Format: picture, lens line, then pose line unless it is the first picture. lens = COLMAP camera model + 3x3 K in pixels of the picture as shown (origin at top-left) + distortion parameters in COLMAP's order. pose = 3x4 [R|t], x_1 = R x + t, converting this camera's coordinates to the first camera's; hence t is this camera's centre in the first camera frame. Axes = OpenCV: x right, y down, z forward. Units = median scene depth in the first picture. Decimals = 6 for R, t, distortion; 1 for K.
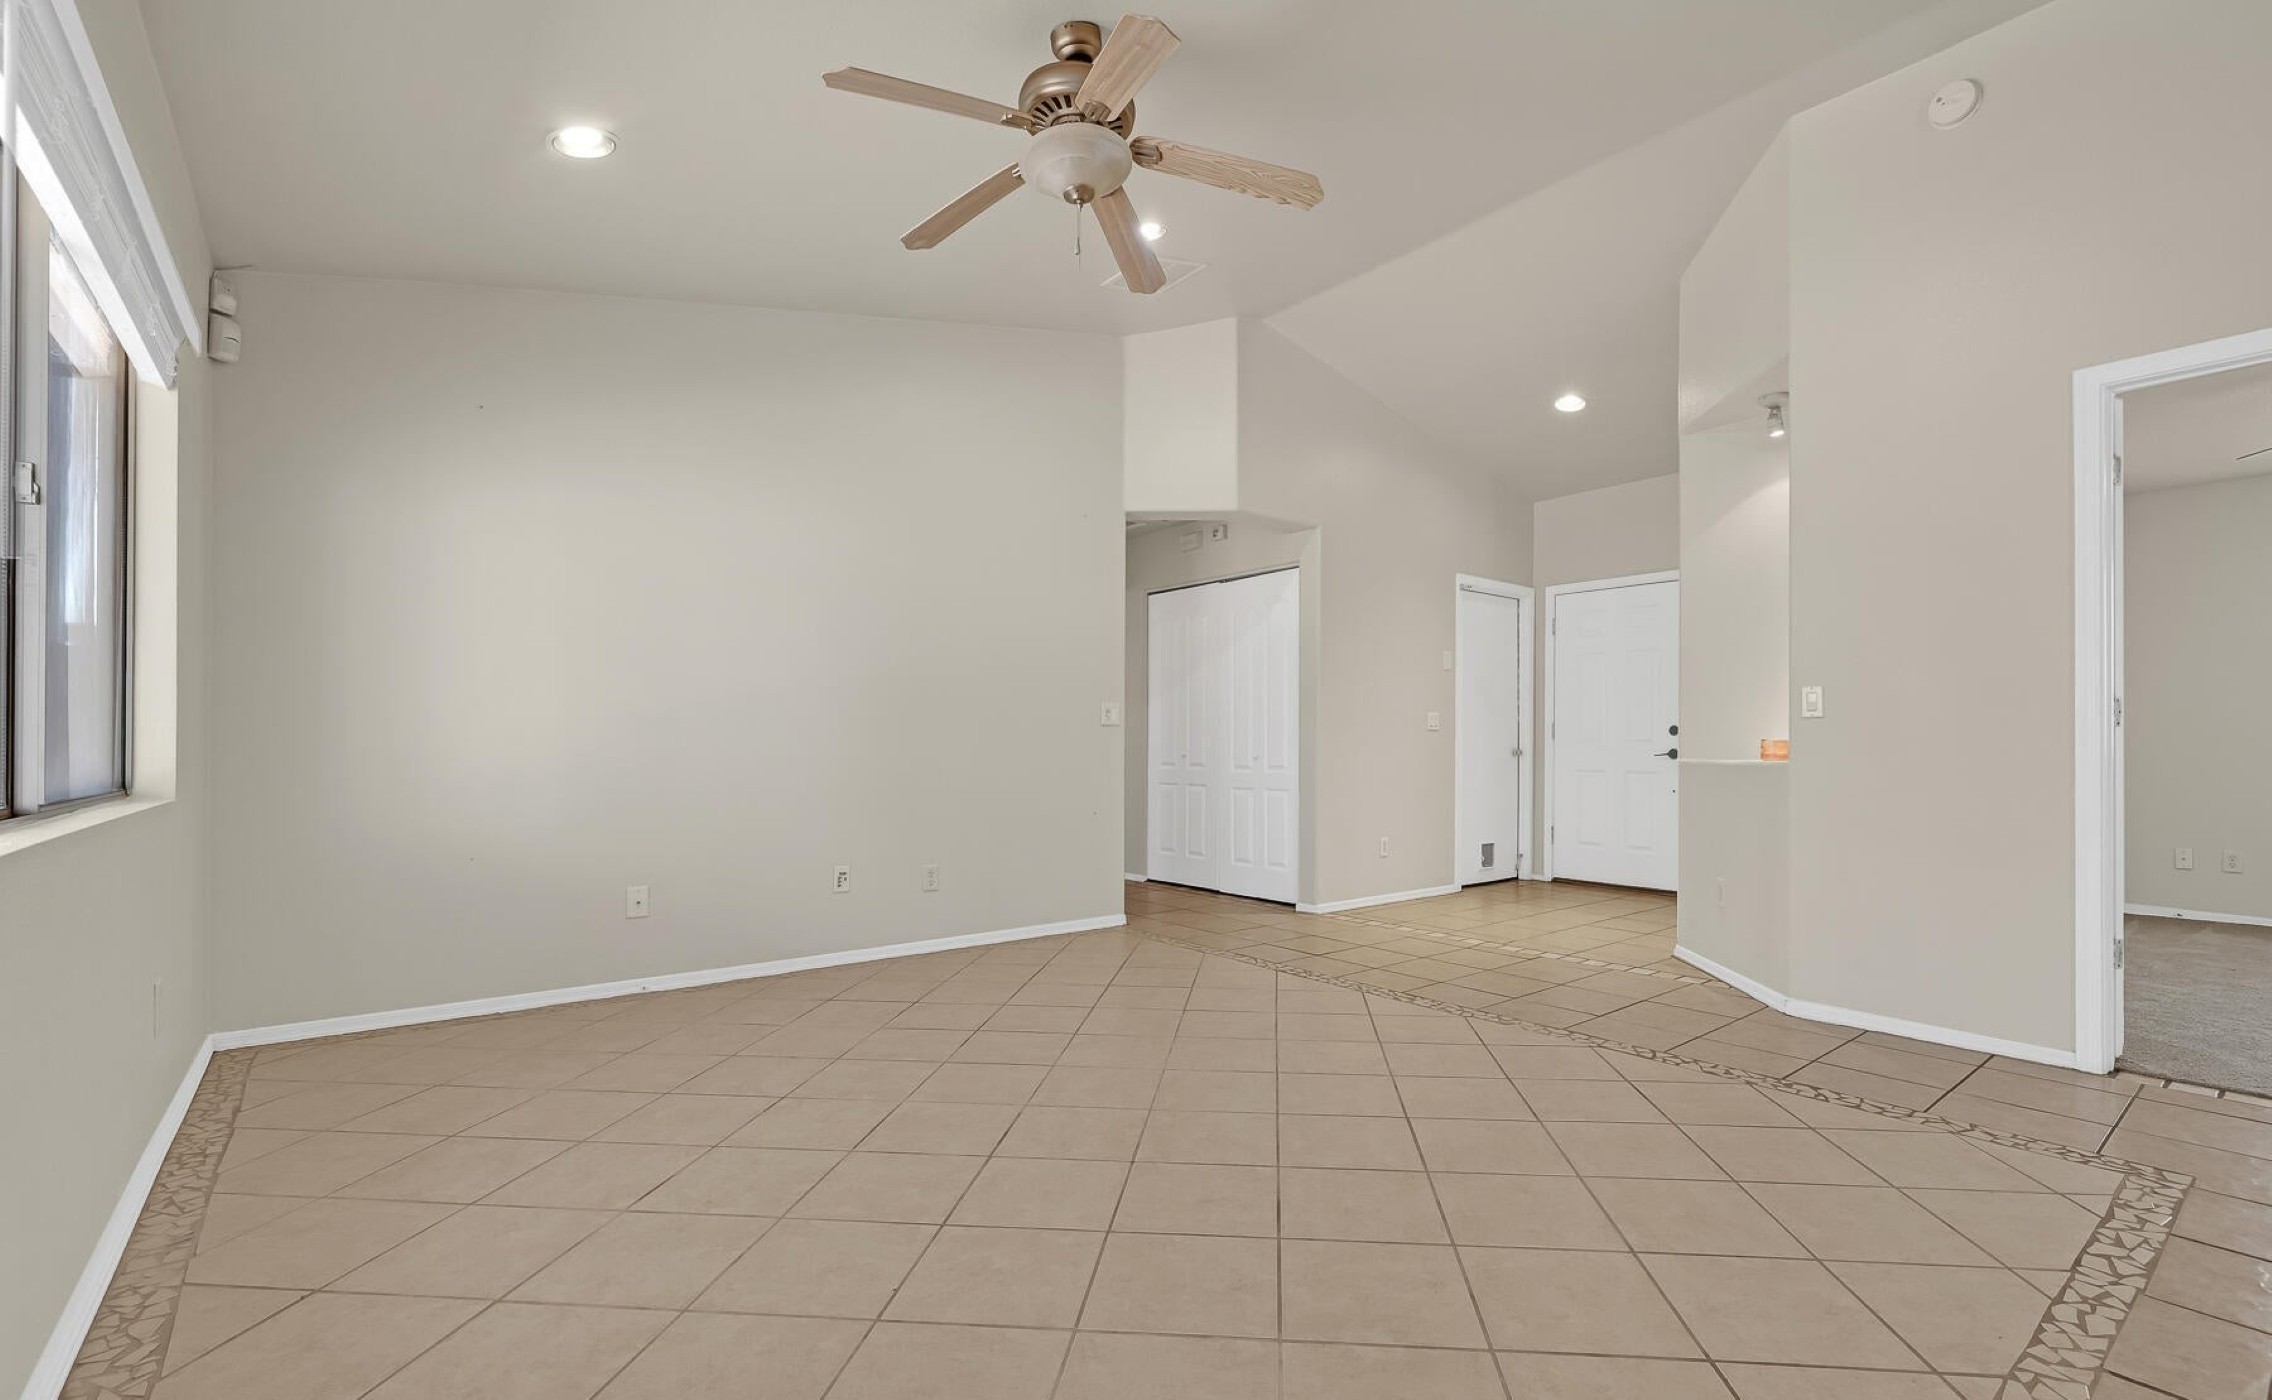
lens RADIAL K [[980.7, 0, 1169.7], [0, 980.7, 738.7], [0, 0, 1]] dist [-0.000475, 0.000691]
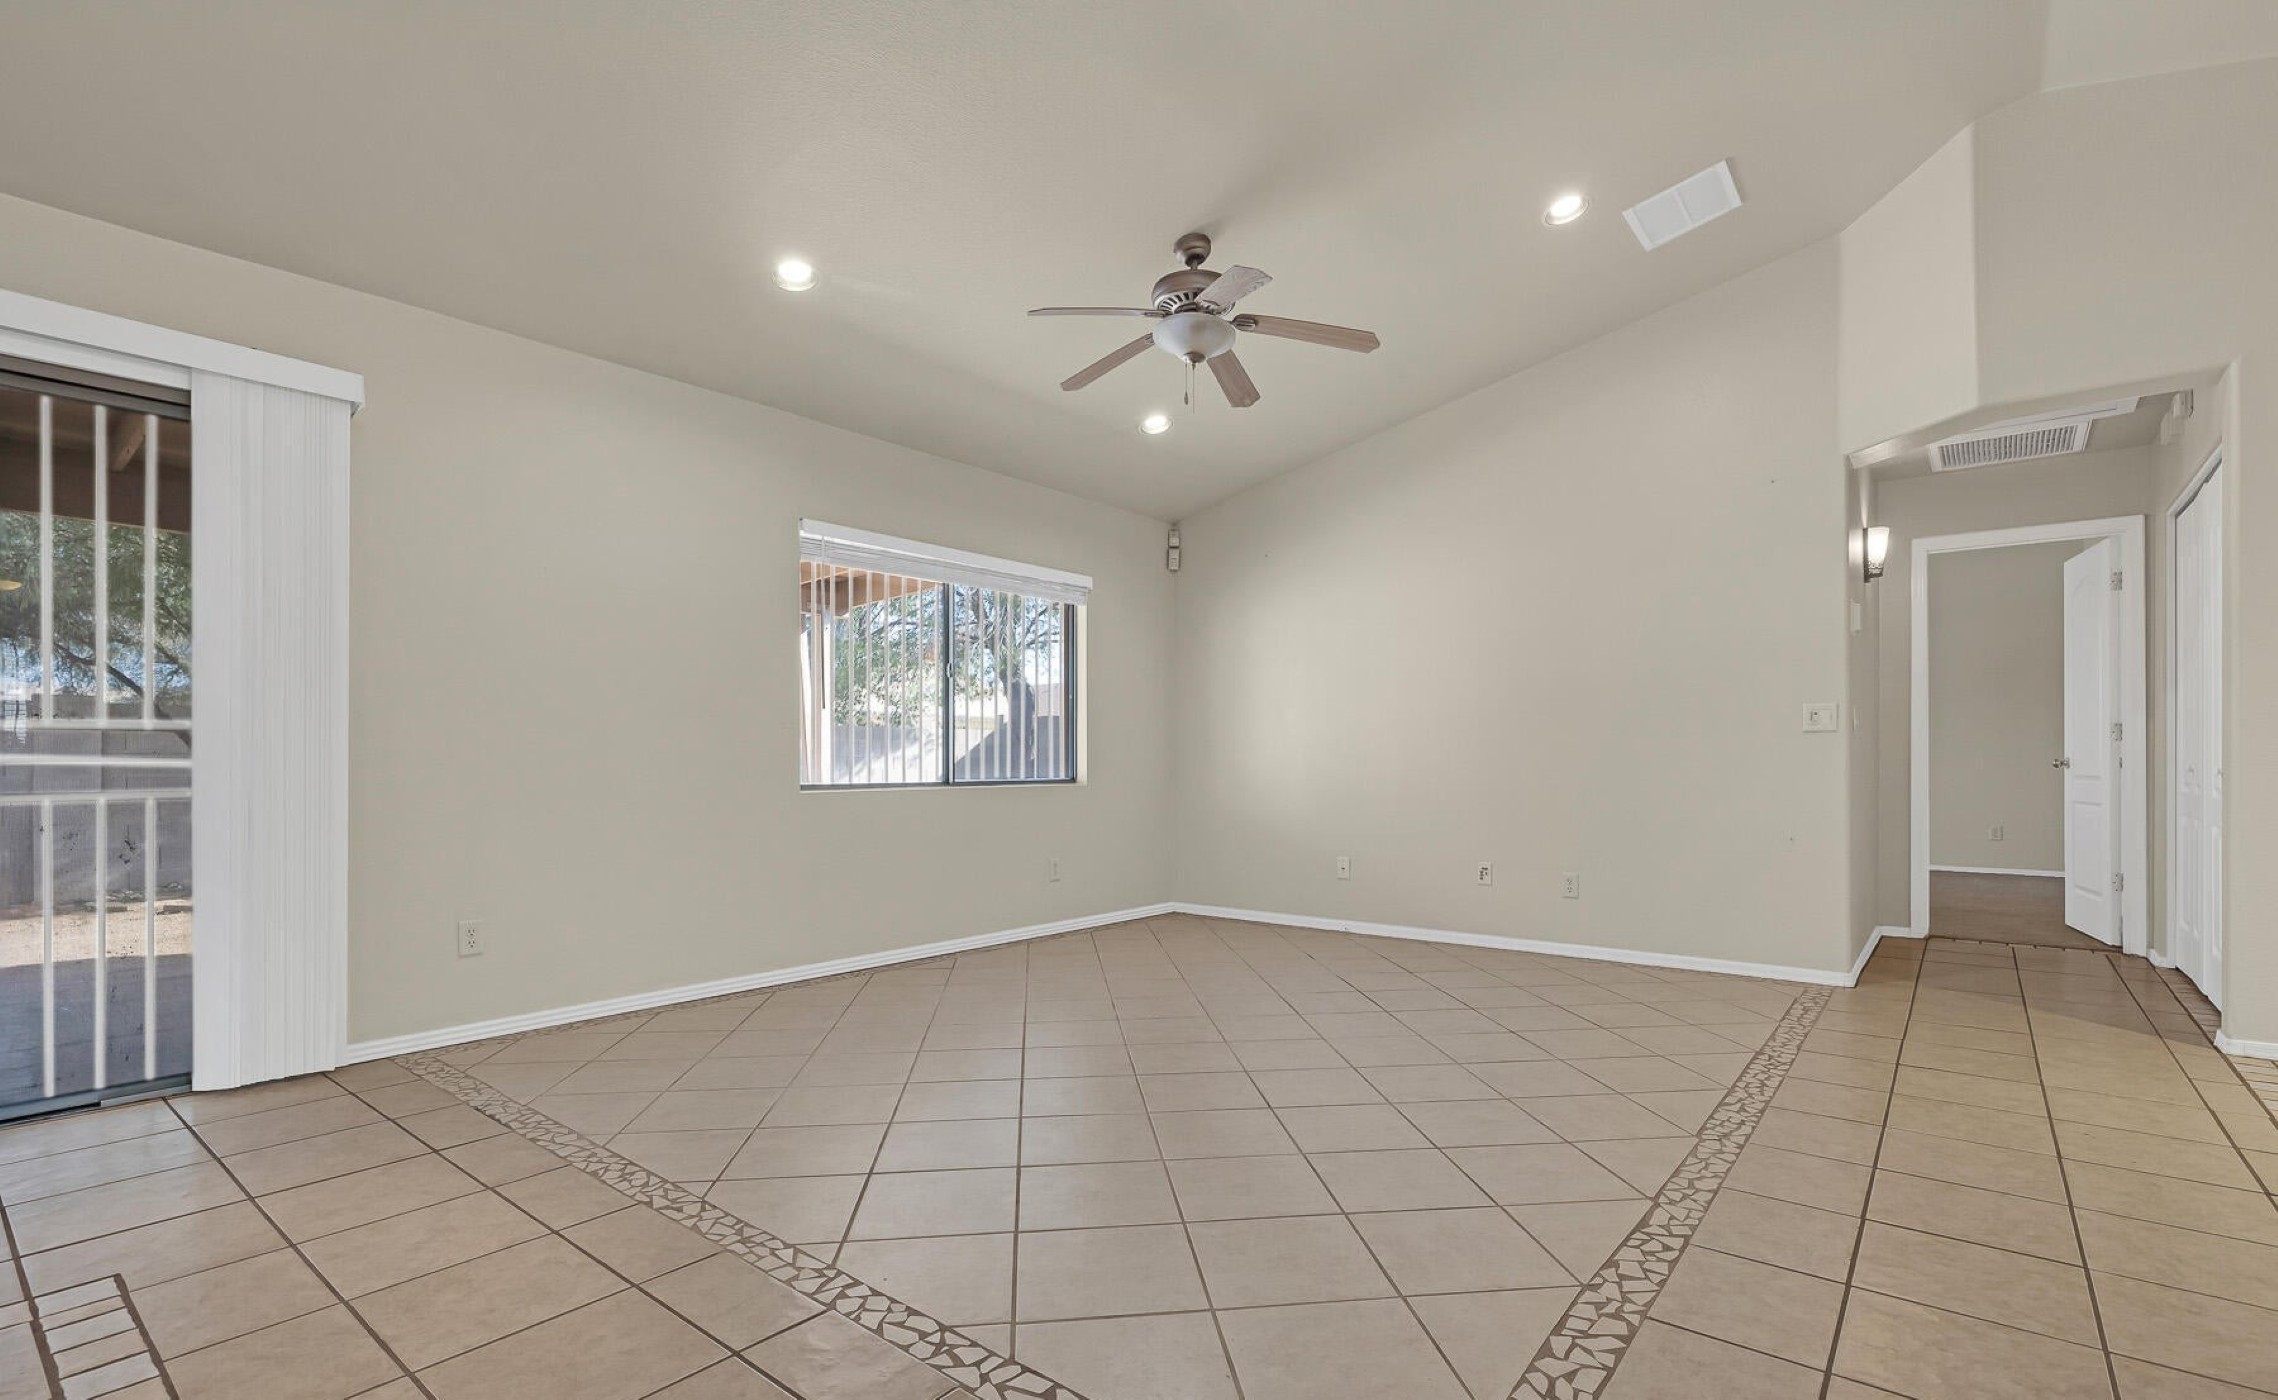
lens RADIAL K [[983.3, 0, 1201.7], [0, 983.3, 758.0], [0, 0, 1]] dist [-0.000475, 0.000691]
pose [[0.264063, -0.004615, -0.964494, 0.573252], [0.011436, 0.999933, -0.001654, 0.002818], [0.964438, -0.010593, 0.264098, 0.296533]]
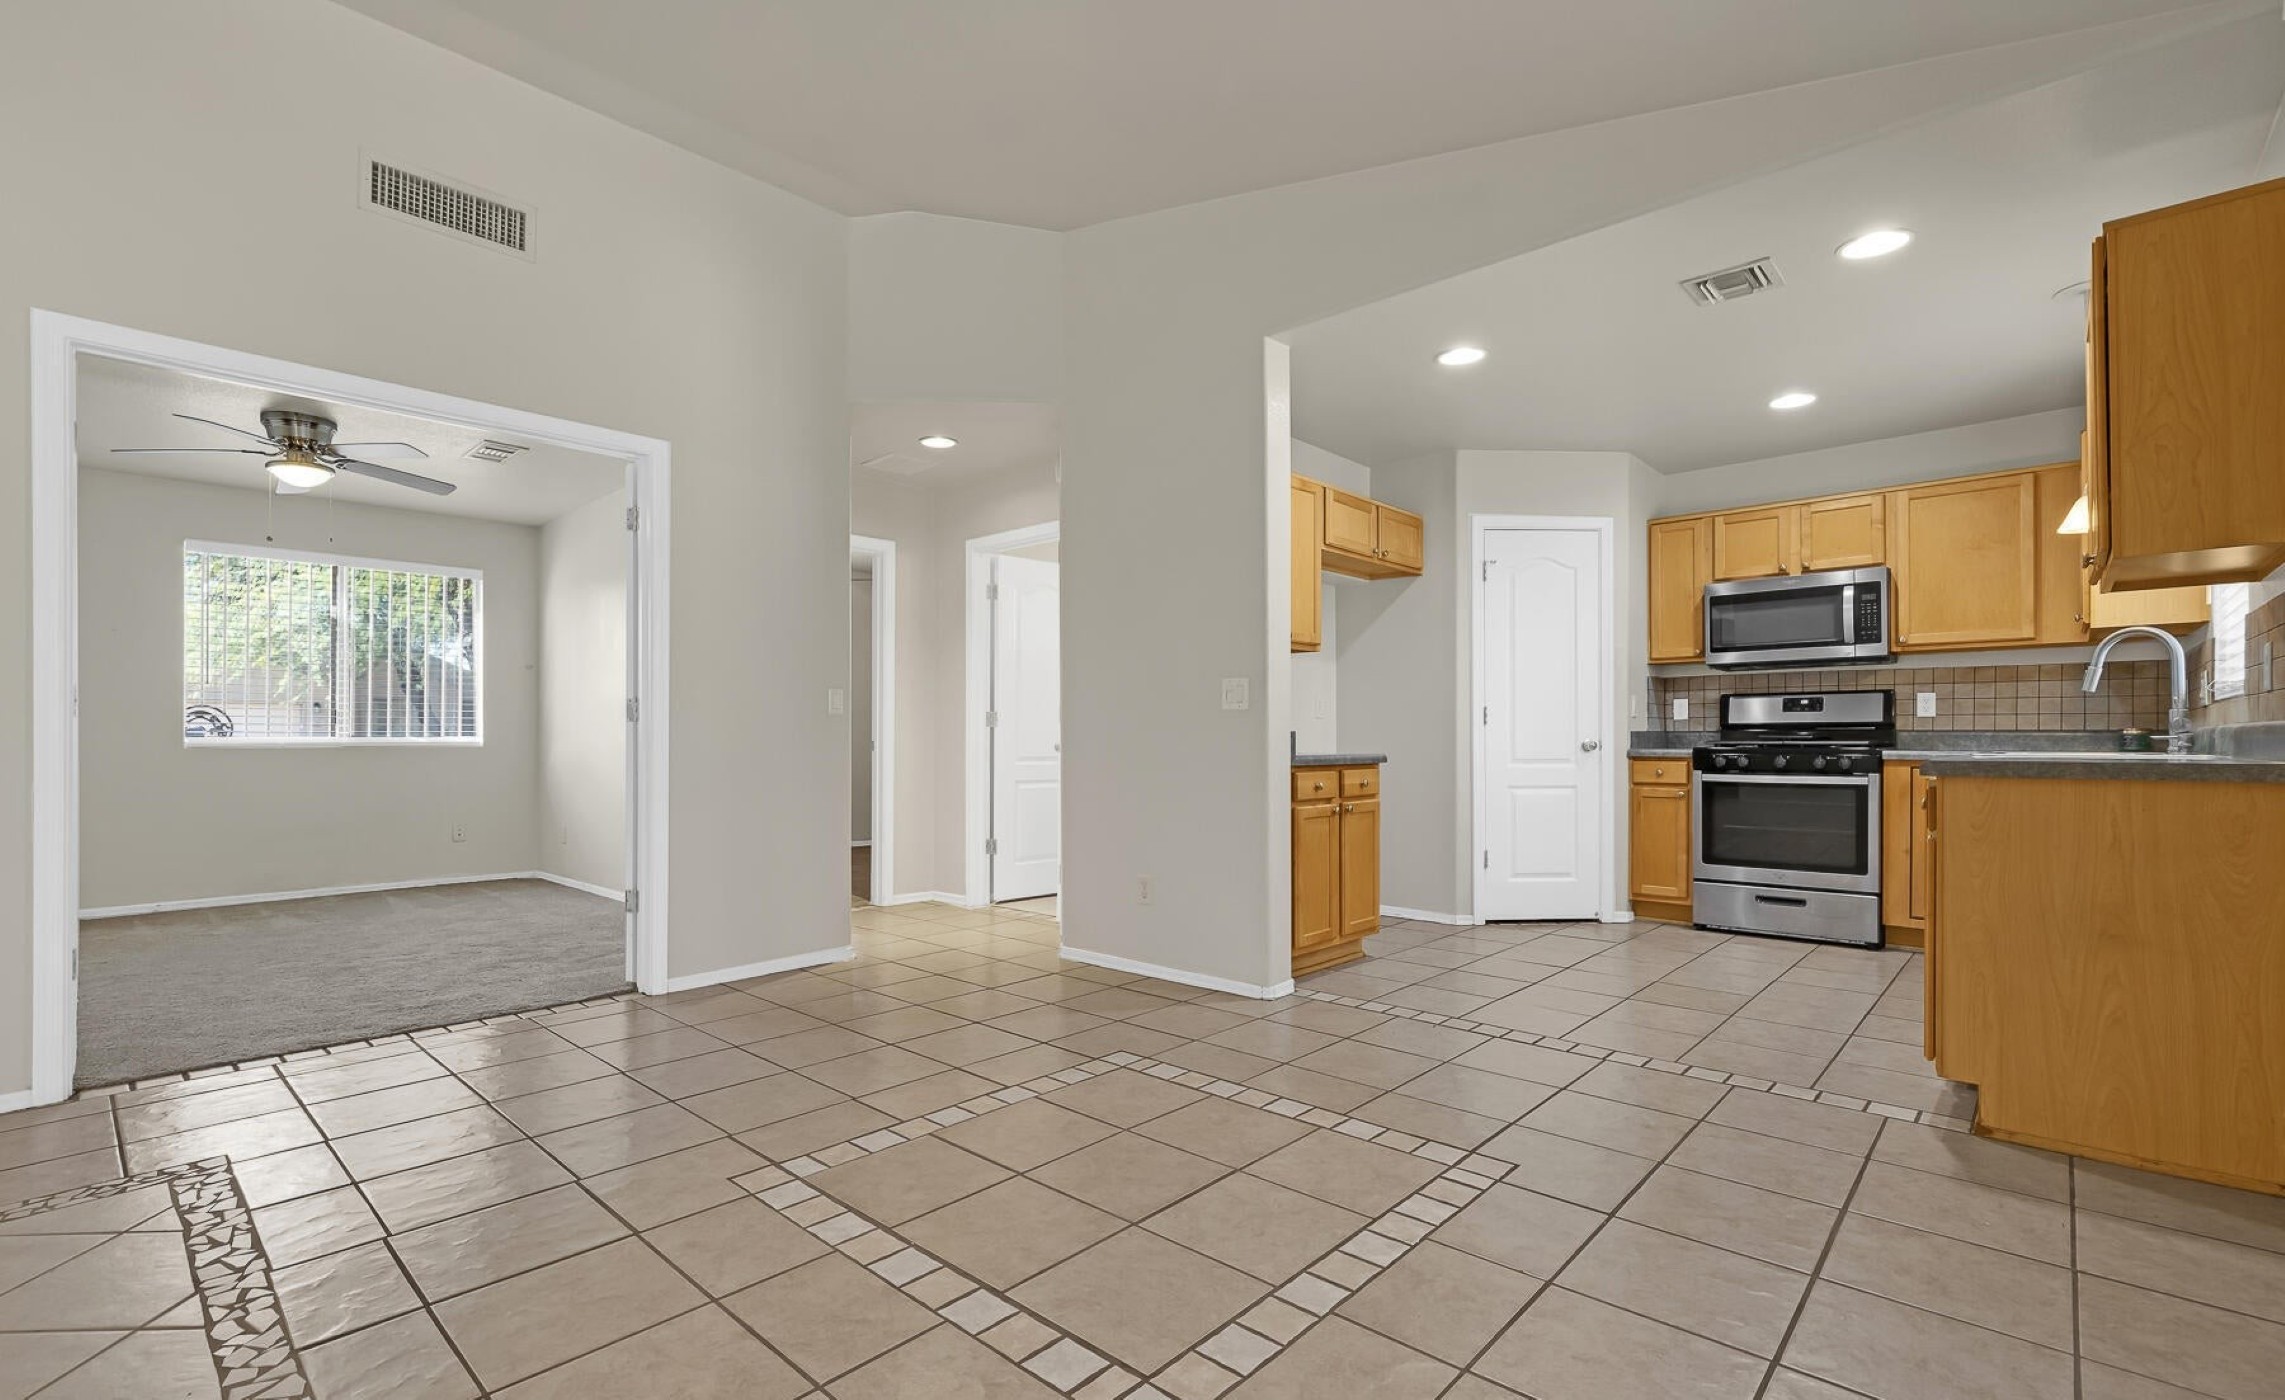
lens RADIAL K [[999.7, 0, 1153.6], [0, 999.7, 735.6], [0, 0, 1]] dist [-0.002802, -0.000209]
pose [[-0.148208, 0.001164, 0.988956, -0.052023], [-0.004051, 0.999990, -0.001784, 0.001688], [-0.988948, -0.004271, -0.148202, 0.074179]]
